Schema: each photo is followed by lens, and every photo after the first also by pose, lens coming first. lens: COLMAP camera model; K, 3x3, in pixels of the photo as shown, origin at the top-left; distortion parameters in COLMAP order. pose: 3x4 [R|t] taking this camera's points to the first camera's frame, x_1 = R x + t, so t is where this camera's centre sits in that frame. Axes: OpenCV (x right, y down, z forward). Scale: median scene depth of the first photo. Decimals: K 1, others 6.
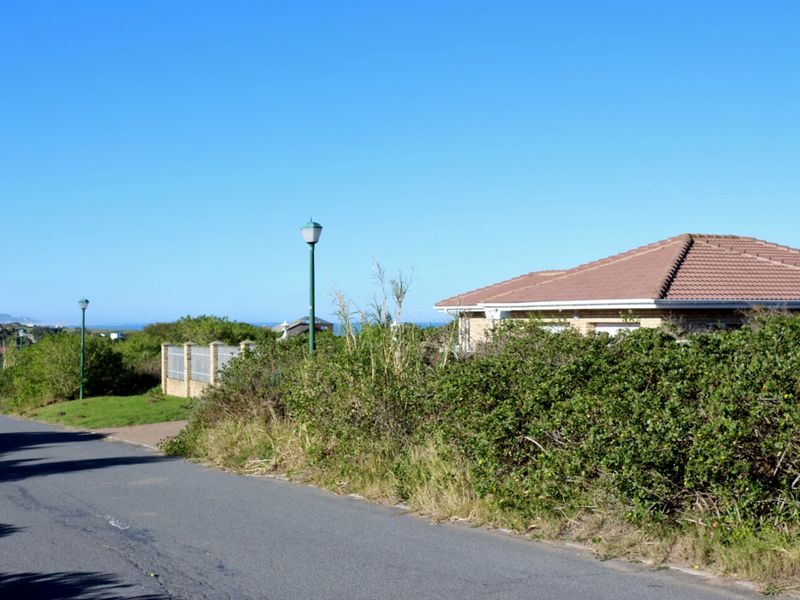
lens RADIAL K [[1209.4, 0, 400.0], [0, 1209.4, 300.0], [0, 0, 1]] dist [-0.074670, 0.093056]
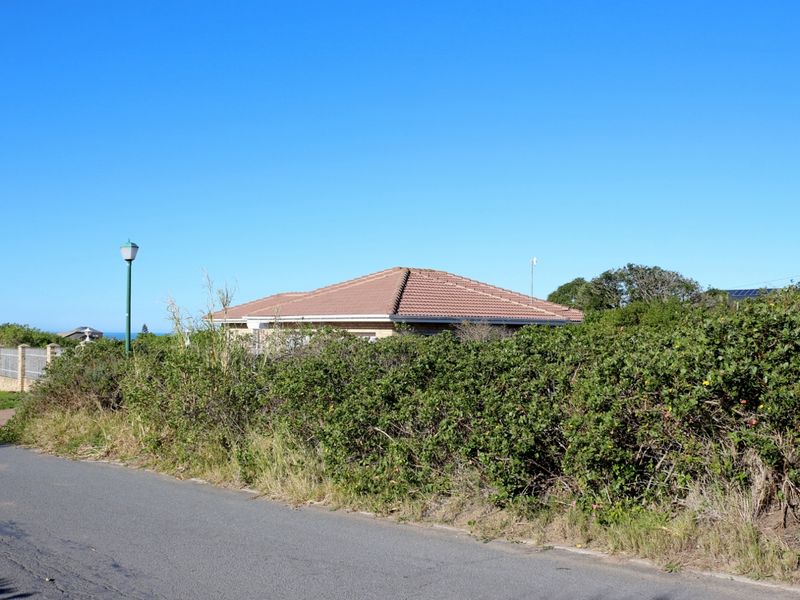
lens RADIAL K [[885.3, 0, 400.0], [0, 885.3, 300.0], [0, 0, 1]] dist [-0.157756, 0.177872]
pose [[0.960441, 0.022125, 0.277604, -0.089915], [-0.016310, 0.999597, -0.023239, 0.011740], [-0.278006, 0.017792, 0.960414, 0.178405]]
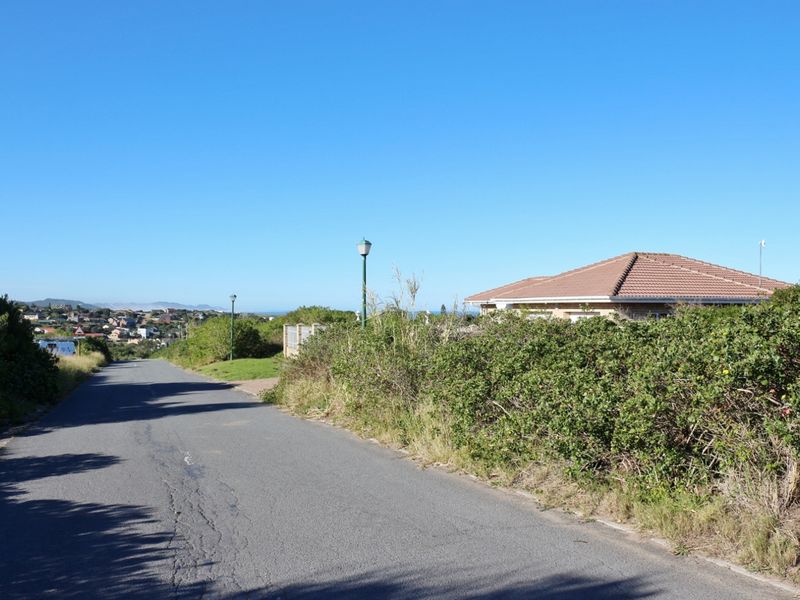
lens RADIAL K [[767.0, 0, 400.0], [0, 767.0, 300.0], [0, 0, 1]] dist [-0.158274, 0.116457]
pose [[0.997437, 0.005096, -0.071366, 0.055300], [-0.004807, 0.999980, 0.004215, 0.003085], [0.071386, -0.003862, 0.997441, 0.167605]]
